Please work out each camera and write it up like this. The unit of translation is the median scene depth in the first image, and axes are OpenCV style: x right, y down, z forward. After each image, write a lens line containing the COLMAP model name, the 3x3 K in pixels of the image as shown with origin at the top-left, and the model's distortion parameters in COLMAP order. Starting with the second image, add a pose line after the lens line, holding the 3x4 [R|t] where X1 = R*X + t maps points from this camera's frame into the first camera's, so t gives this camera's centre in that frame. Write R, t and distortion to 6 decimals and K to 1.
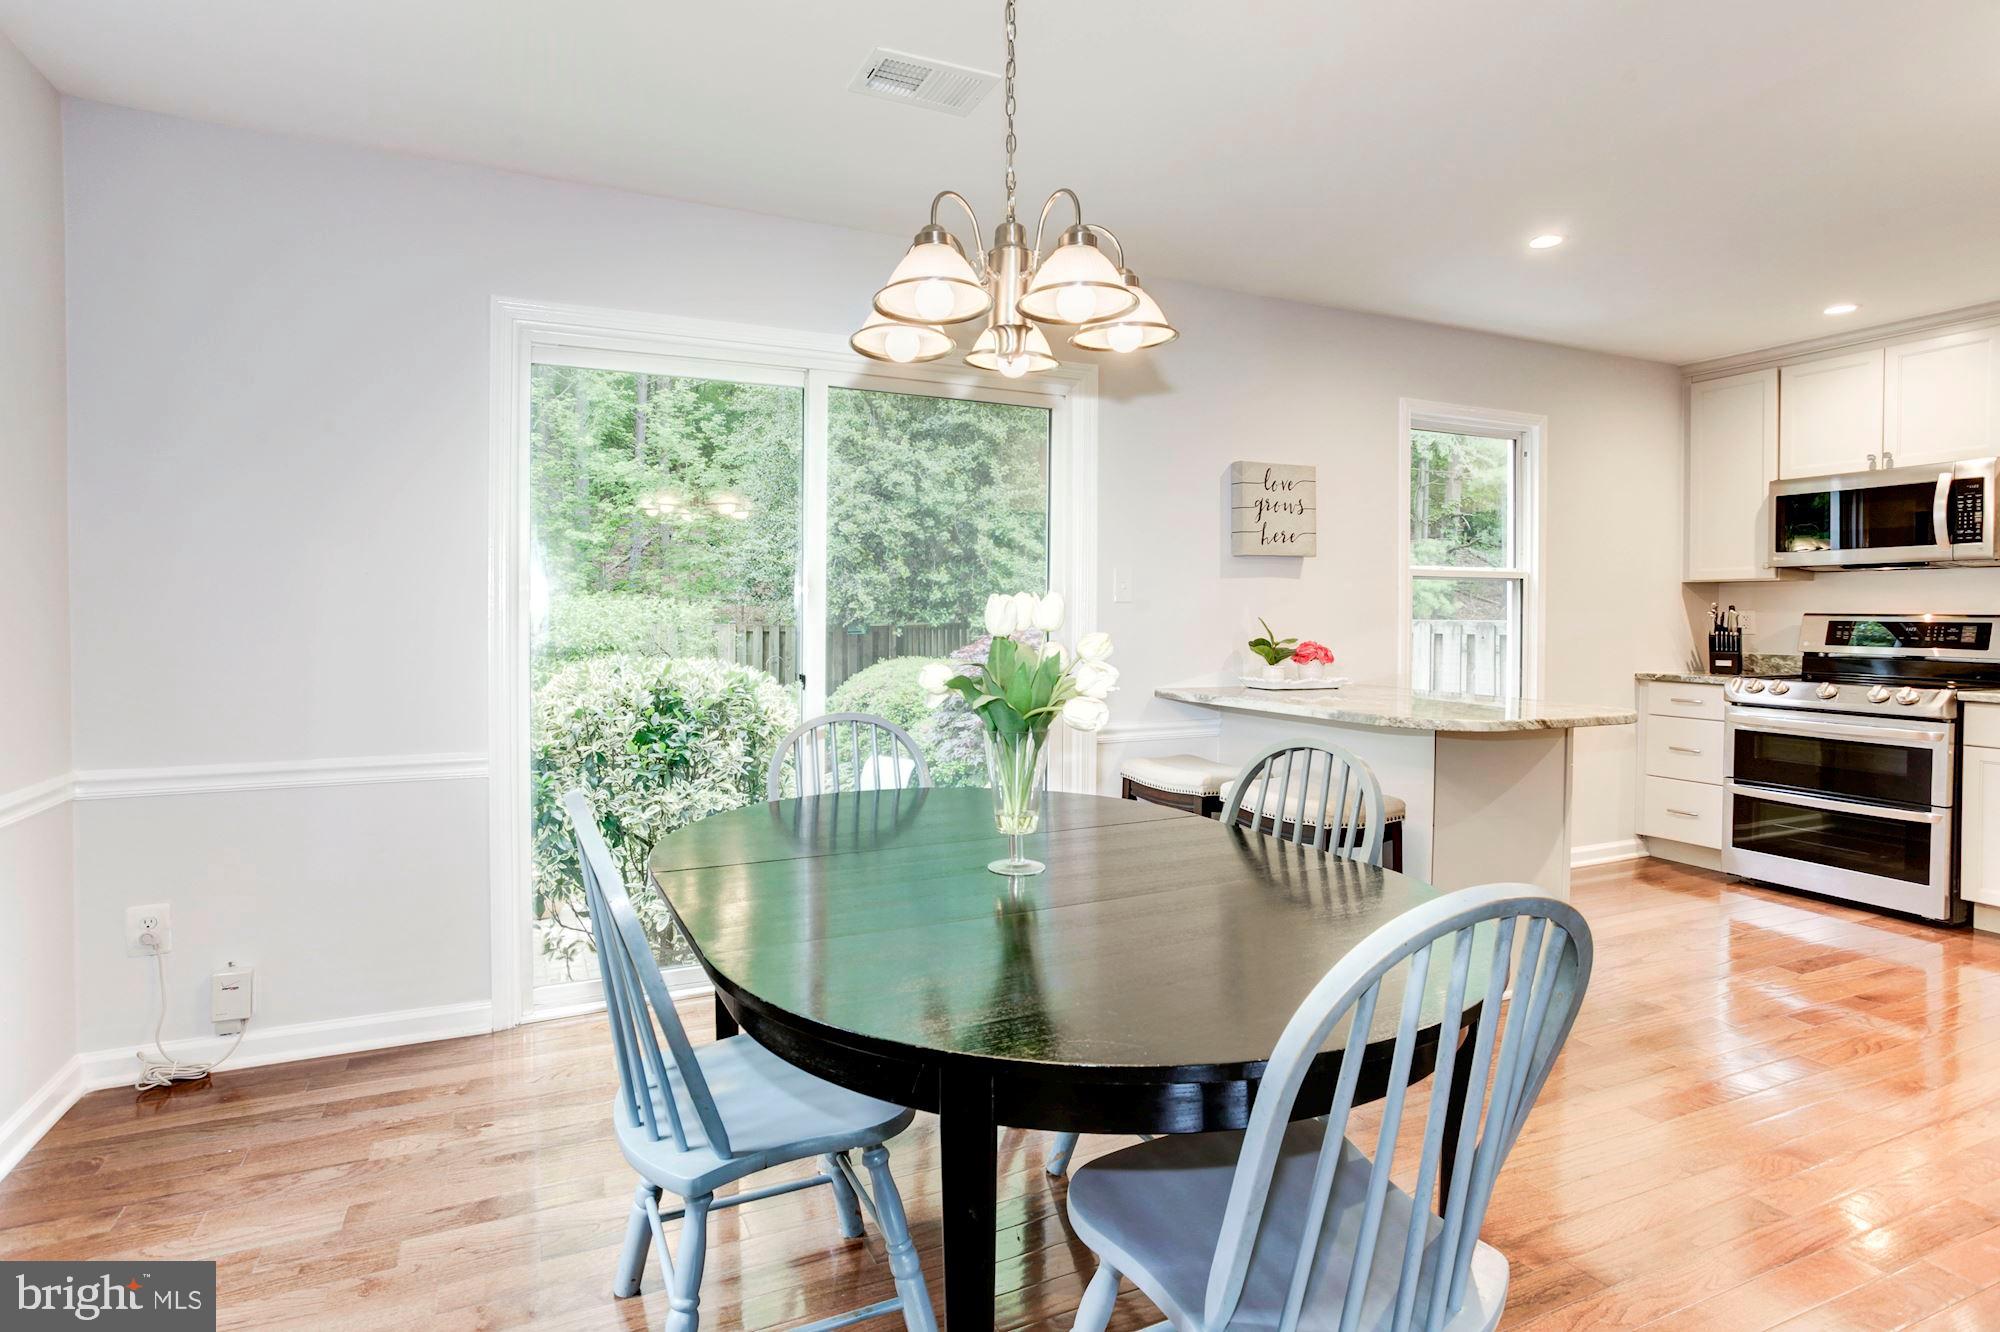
lens RADIAL K [[1000.6, 0, 950.5], [0, 1000.6, 626.3], [0, 0, 1]] dist [-0.030101, 0.019512]
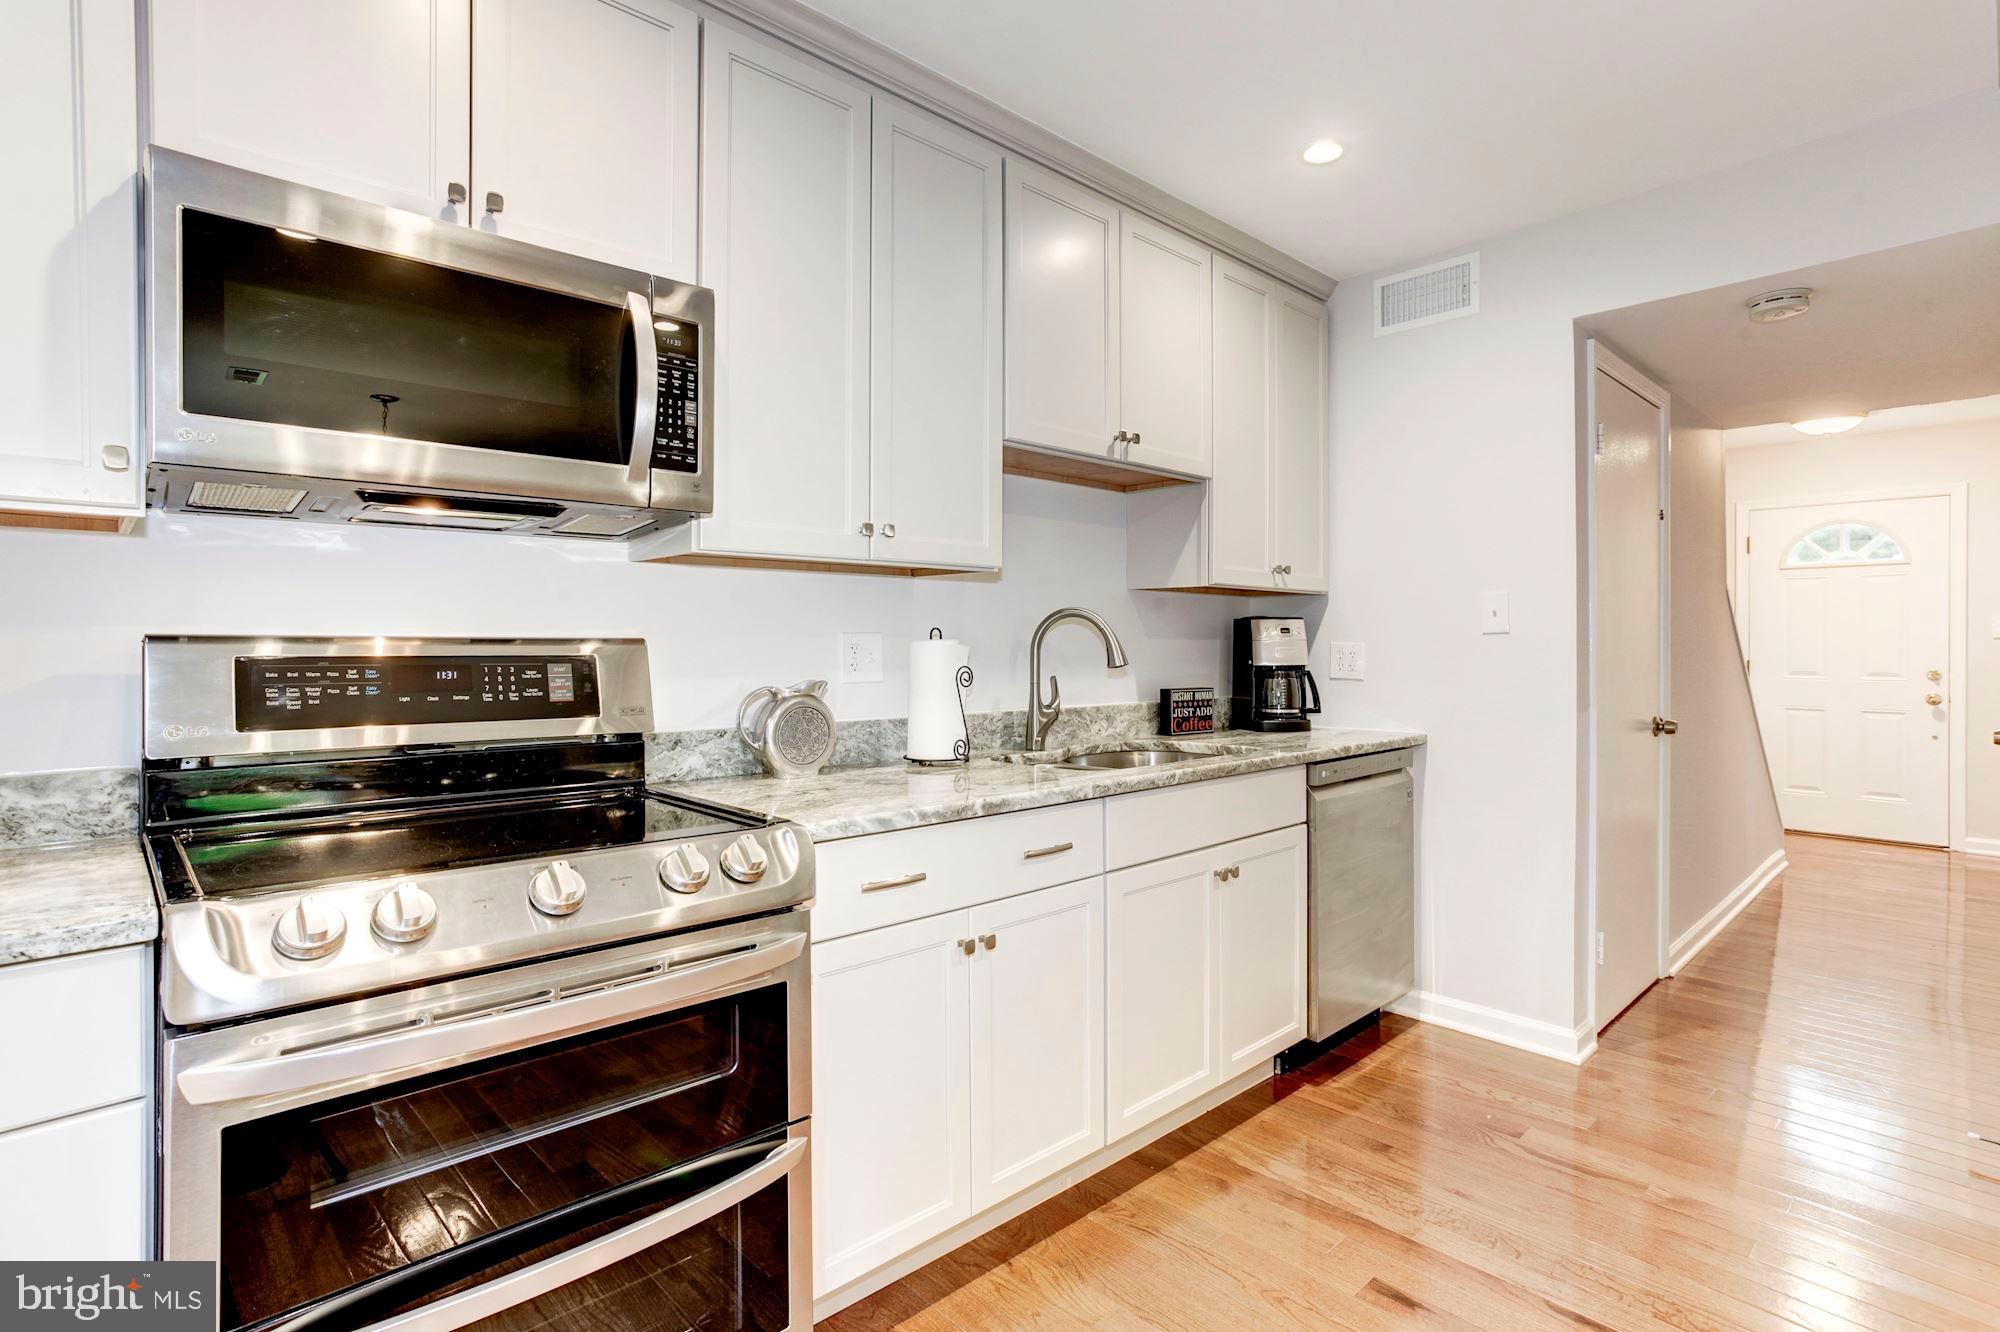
lens RADIAL K [[1000.6, 0, 1012.2], [0, 1000.6, 644.1], [0, 0, 1]] dist [-0.030101, 0.019512]
pose [[-0.351776, -0.007216, 0.936057, 0.548951], [0.011821, 0.999856, 0.012150, -0.011980], [-0.936010, 0.015339, -0.351640, 0.975673]]
